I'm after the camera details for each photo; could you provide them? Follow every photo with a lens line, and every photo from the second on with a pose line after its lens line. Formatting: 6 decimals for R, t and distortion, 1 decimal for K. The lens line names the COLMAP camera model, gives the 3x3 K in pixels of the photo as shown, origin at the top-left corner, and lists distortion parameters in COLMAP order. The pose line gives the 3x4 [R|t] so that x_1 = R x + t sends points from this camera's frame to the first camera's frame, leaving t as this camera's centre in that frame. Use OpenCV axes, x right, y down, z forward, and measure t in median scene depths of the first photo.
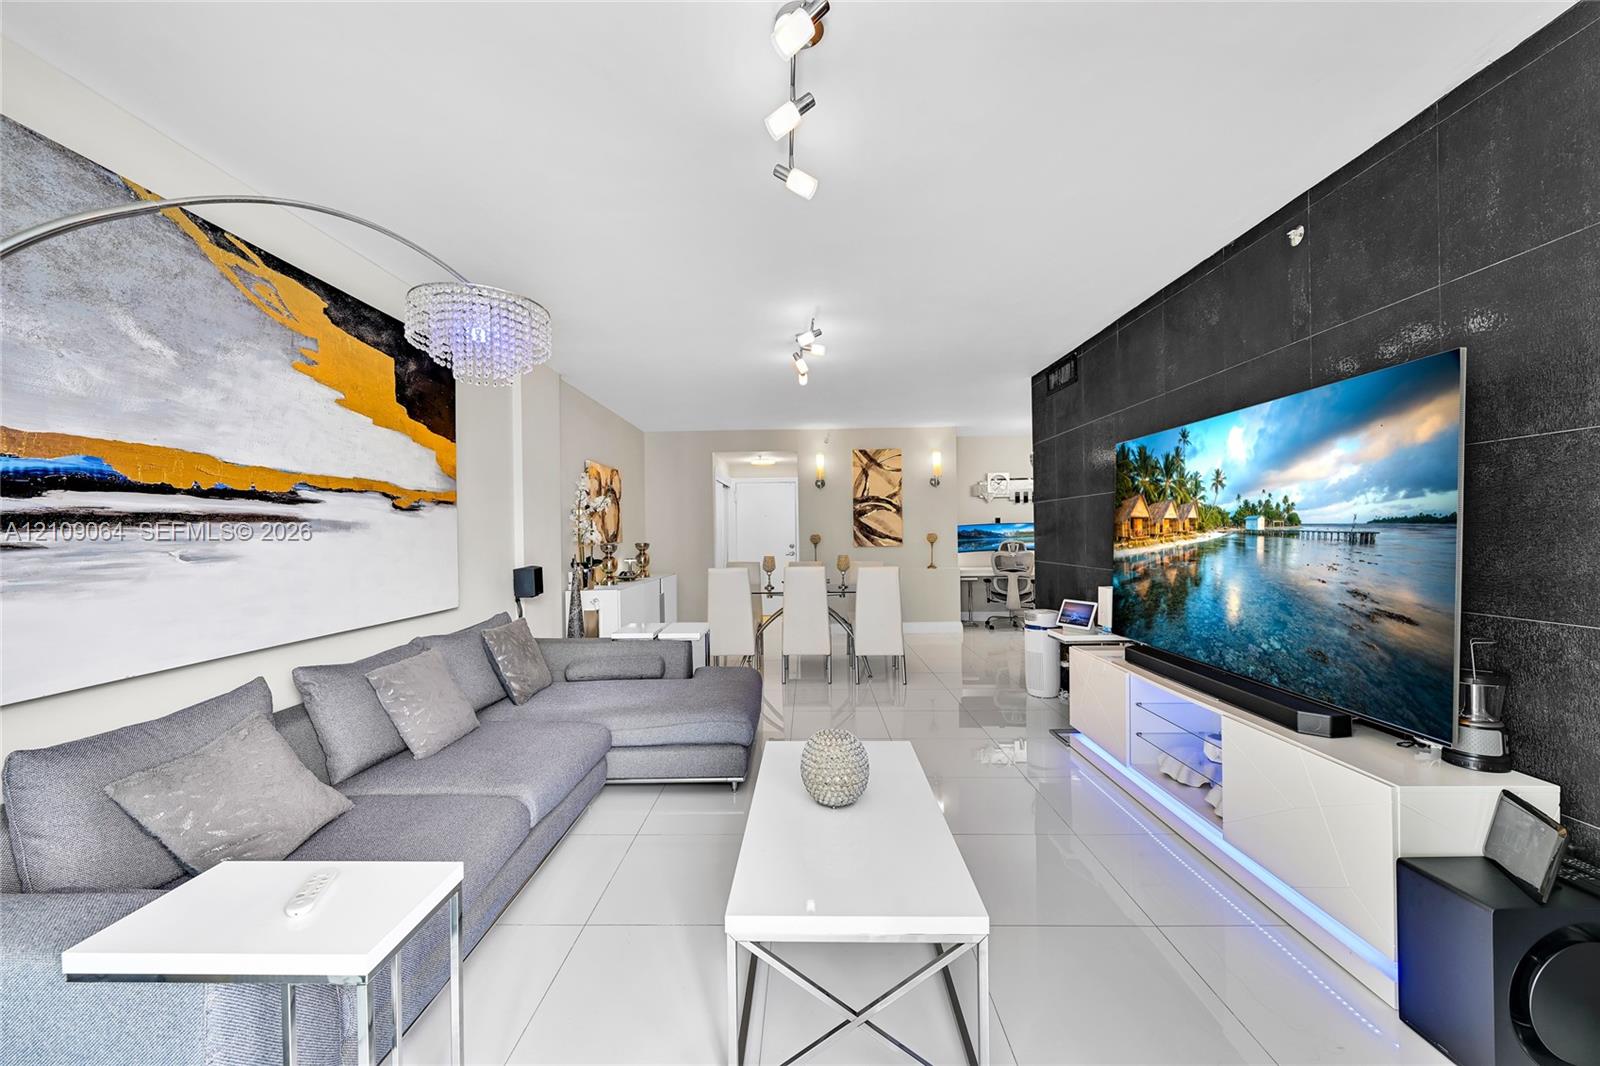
lens RADIAL K [[638.1, 0, 800.0], [0, 638.1, 533.0], [0, 0, 1]] dist [-0.000277, 0.000315]
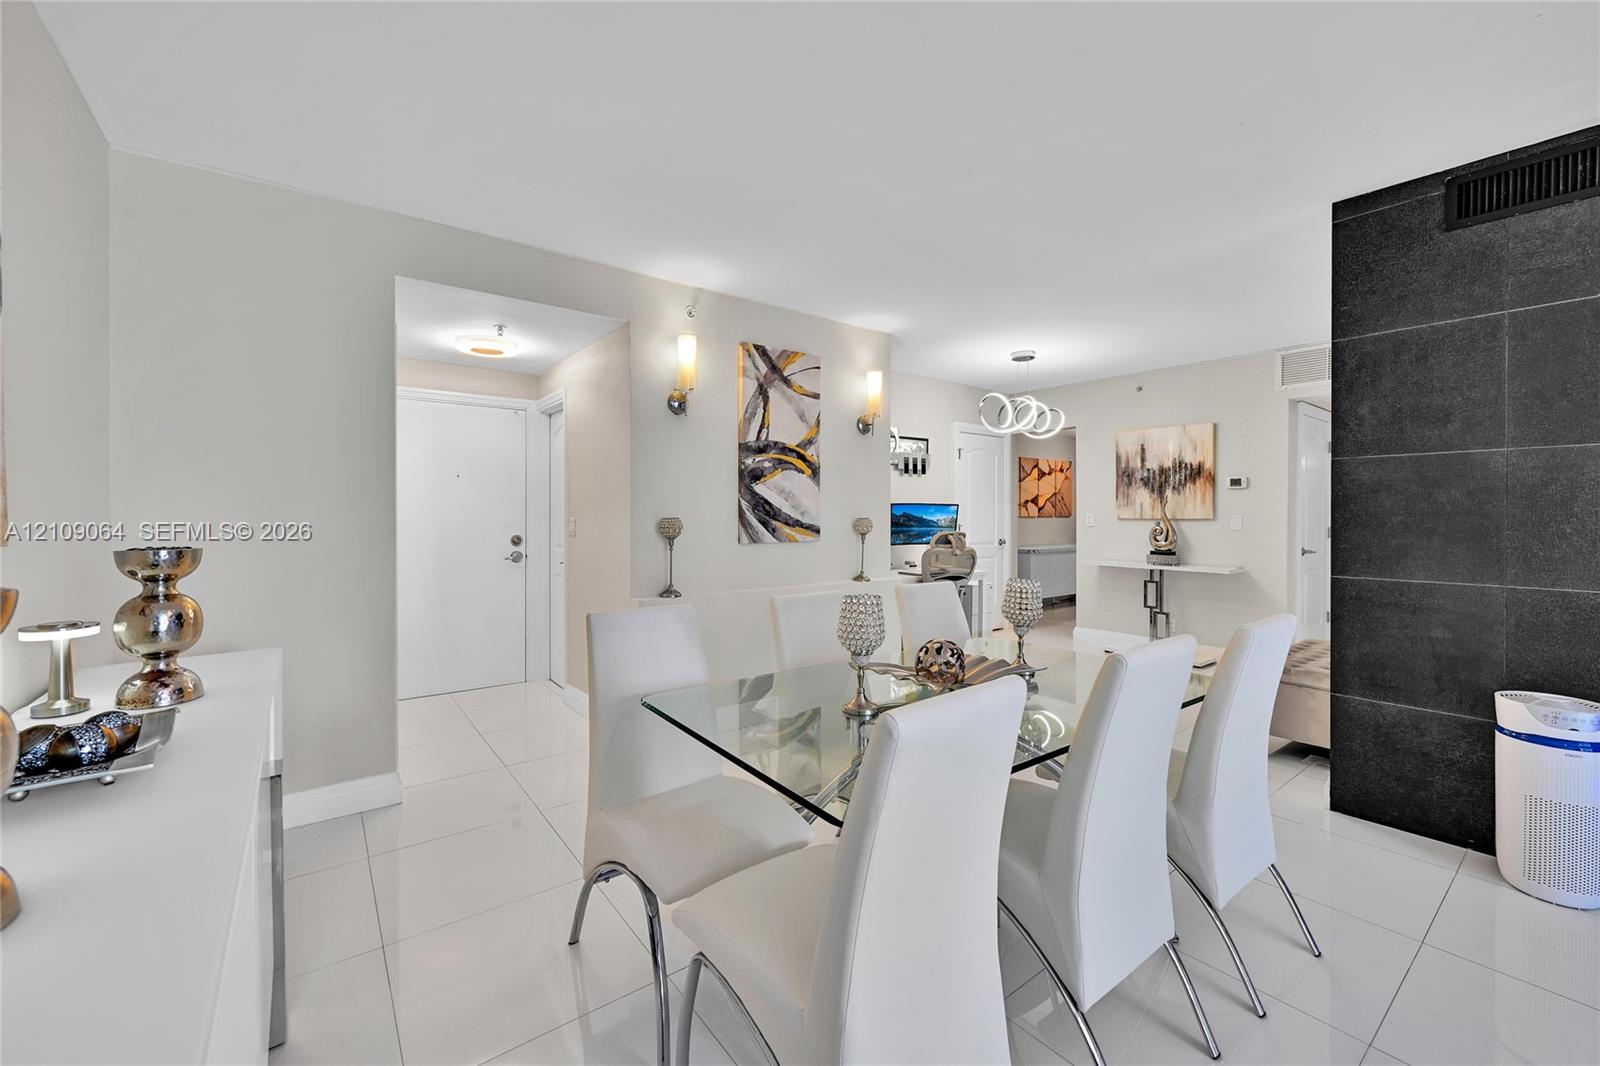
lens RADIAL K [[638.1, 0, 800.0], [0, 638.1, 533.0], [0, 0, 1]] dist [-0.000277, 0.000315]
pose [[0.780898, -0.005186, 0.624638, -0.183352], [-0.008401, 0.999788, 0.018803, 0.004125], [-0.624603, -0.019931, 0.780688, 0.596319]]
